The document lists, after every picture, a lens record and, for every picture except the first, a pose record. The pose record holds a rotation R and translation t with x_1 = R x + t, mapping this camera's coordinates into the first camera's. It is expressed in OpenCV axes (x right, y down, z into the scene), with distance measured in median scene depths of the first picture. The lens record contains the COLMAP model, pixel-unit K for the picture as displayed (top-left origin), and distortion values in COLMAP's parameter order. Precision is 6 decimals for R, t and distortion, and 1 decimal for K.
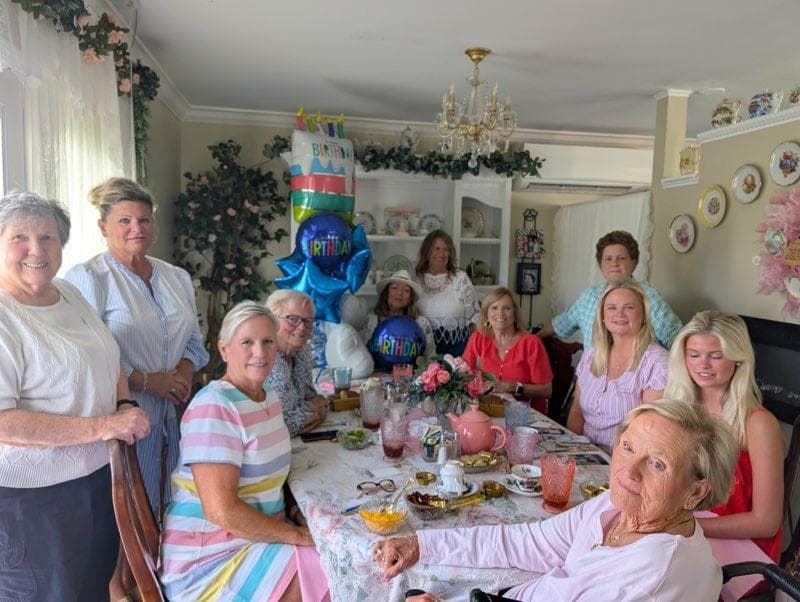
lens RADIAL K [[583.2, 0, 400.0], [0, 583.2, 301.0], [0, 0, 1]] dist [0.008938, -0.010596]
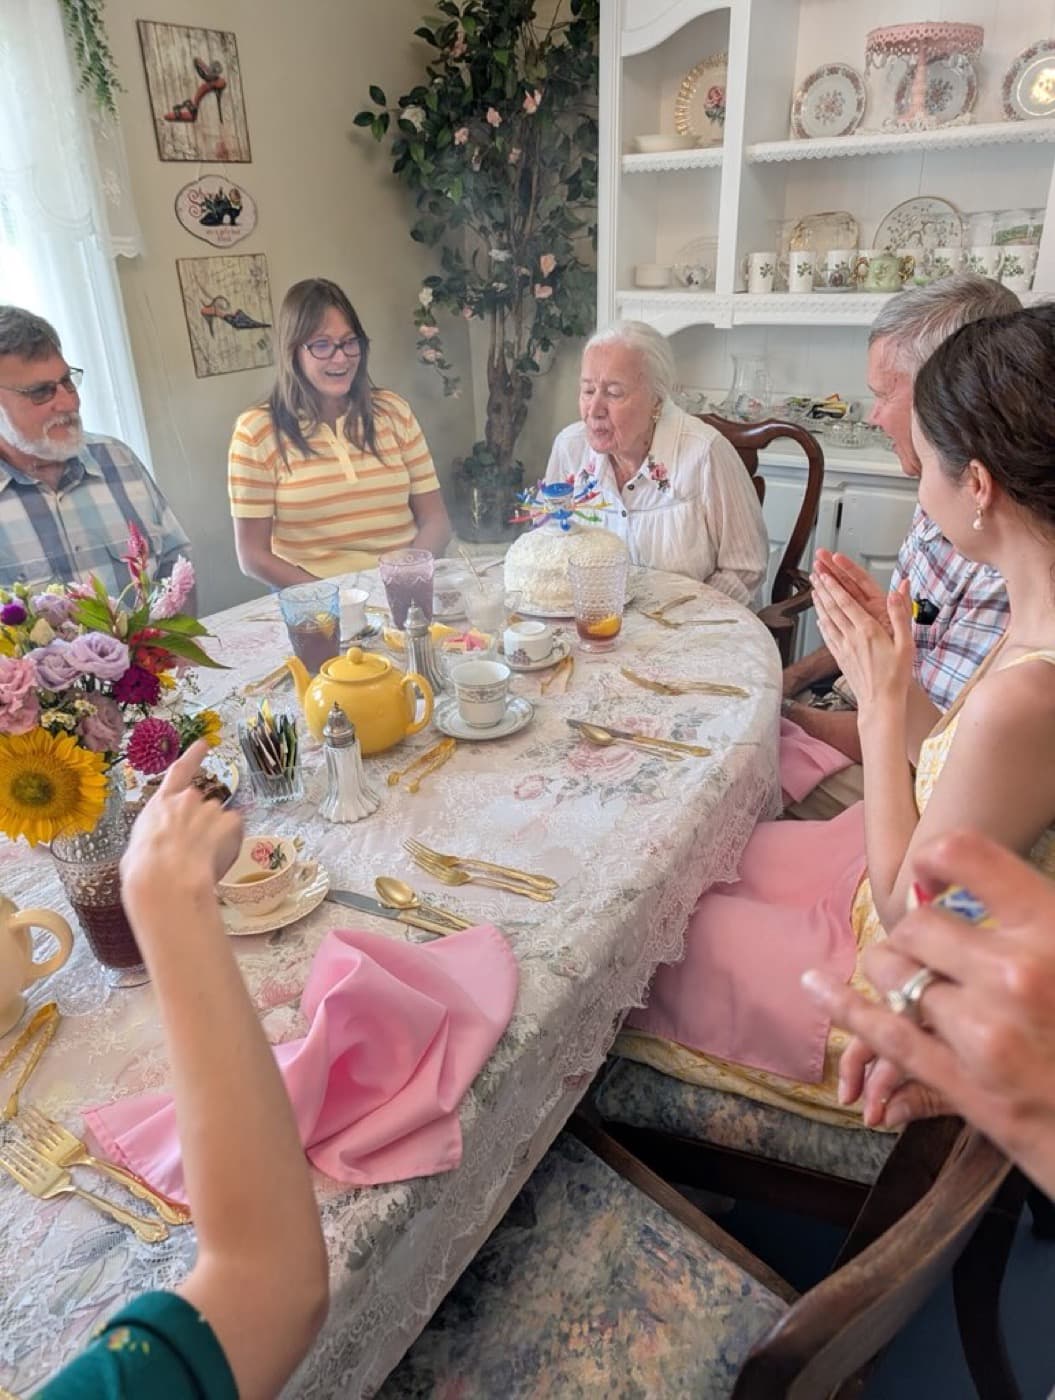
lens RADIAL K [[1023.8, 0, 522.0], [0, 1023.8, 694.4], [0, 0, 1]] dist [0.036254, -0.036406]
pose [[0.705269, 0.246432, -0.664731, 0.326653], [-0.002064, 0.938350, 0.345680, -0.015184], [0.708937, -0.242426, 0.662298, 0.390716]]
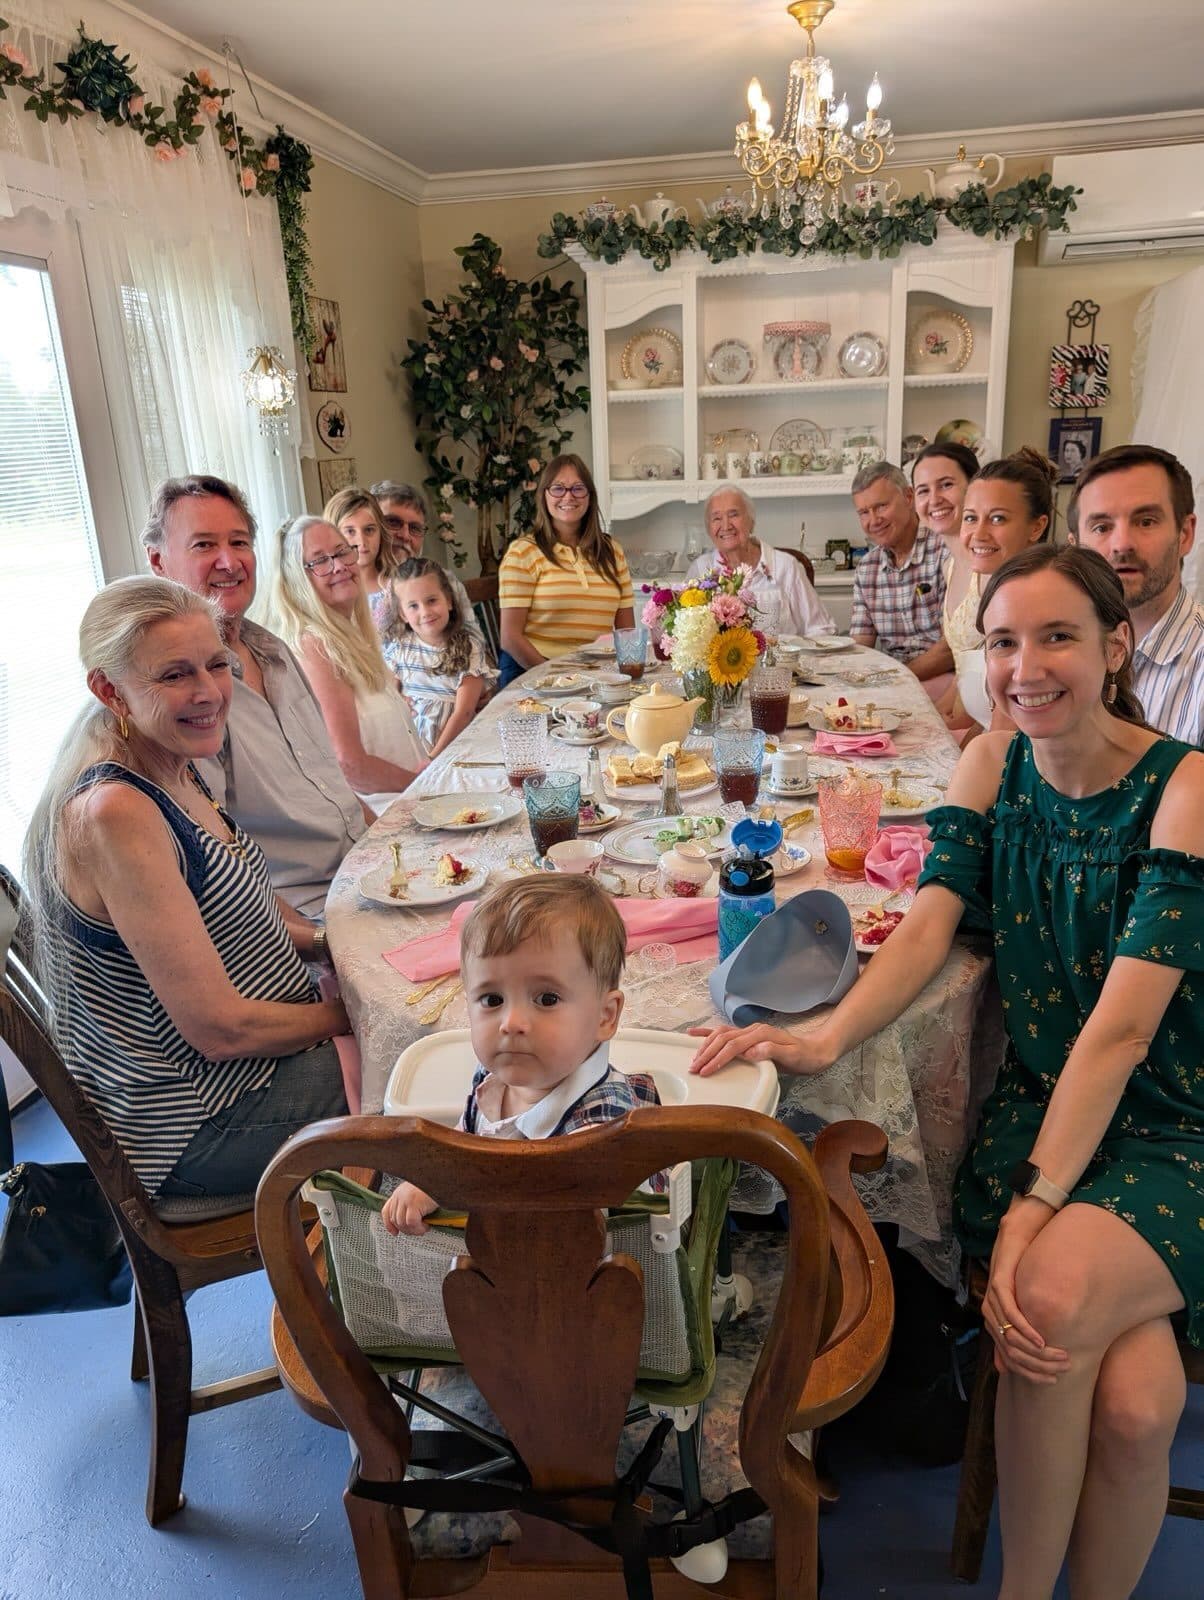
lens RADIAL K [[1166.4, 0, 615.8], [0, 1166.4, 811.7], [0, 0, 1]] dist [-0.000631, 0.005660]
pose [[0.933816, 0.047066, -0.354645, 0.256680], [0.035780, 0.974051, 0.223483, 0.029117], [0.355961, -0.221381, 0.907900, -0.128367]]
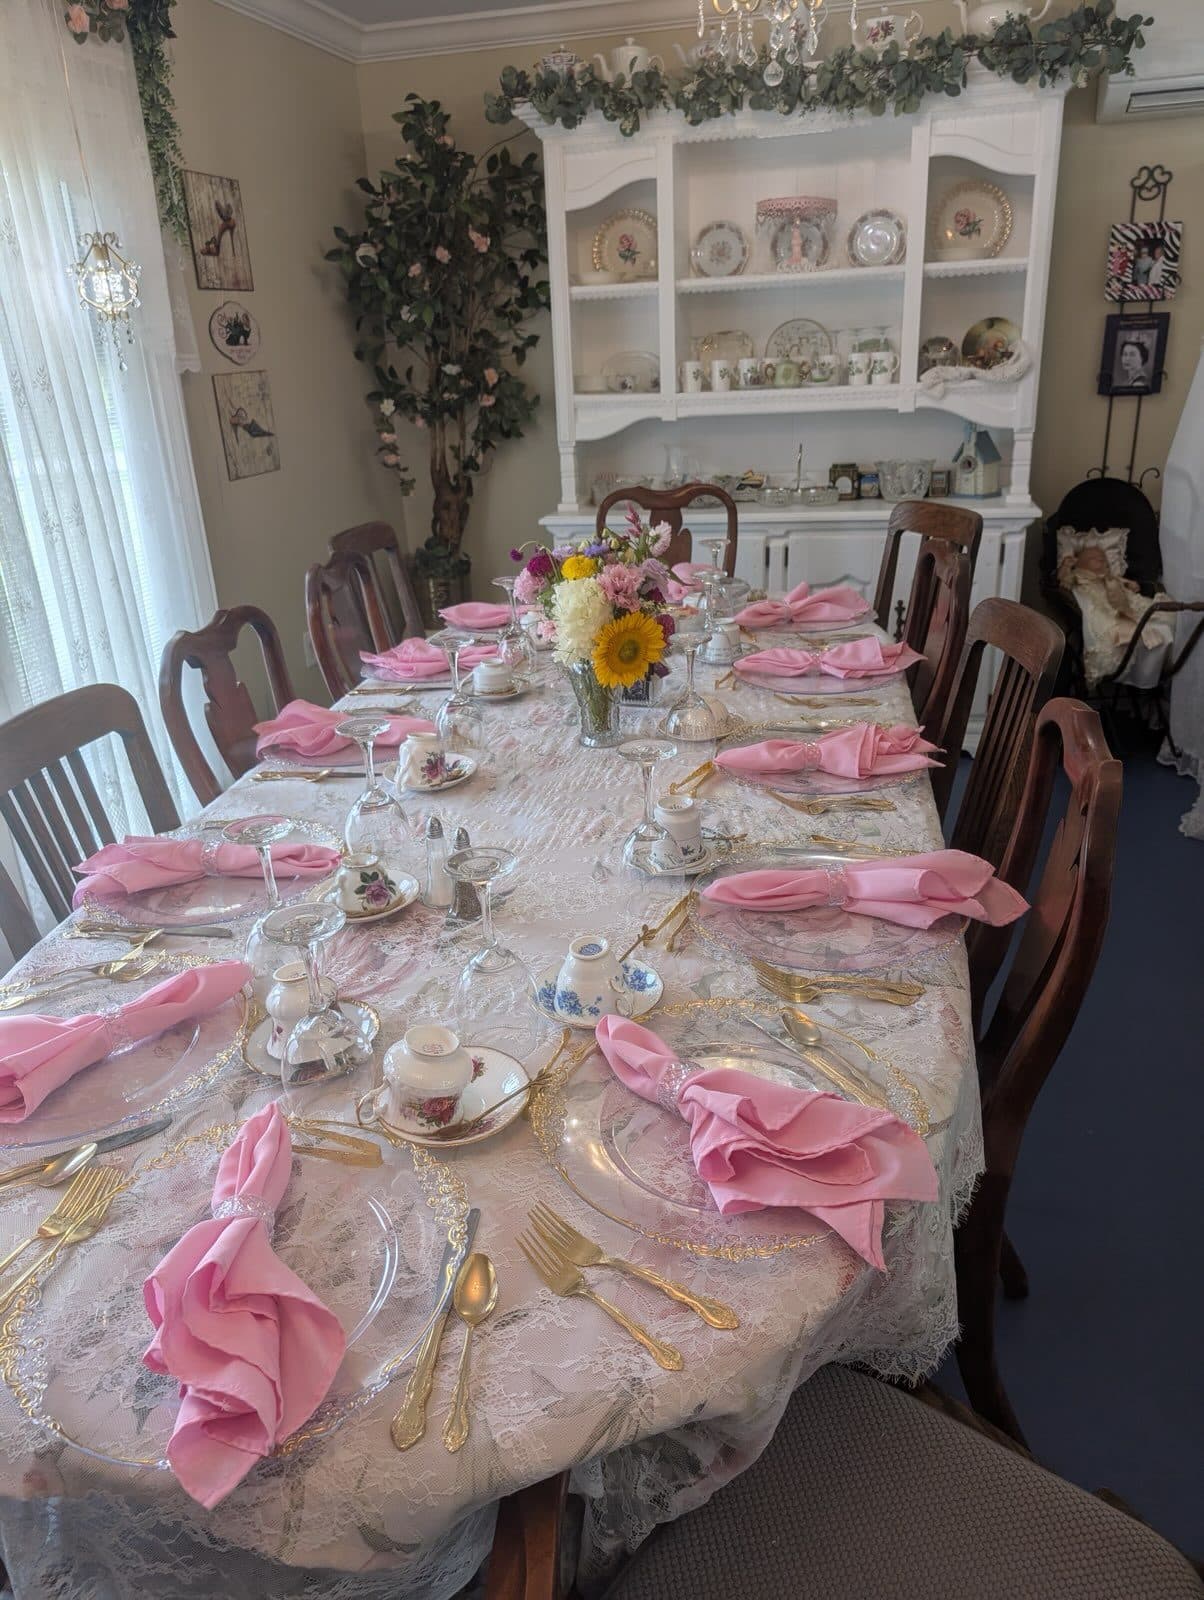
lens RADIAL K [[1166.3, 0, 602.0], [0, 1166.3, 800.0], [0, 0, 1]] dist [0.008938, -0.010596]
pose [[0.911076, 0.084246, -0.403539, 0.273850], [0.037992, 0.957570, 0.285685, 0.014918], [0.410484, -0.275612, 0.869218, 0.047756]]
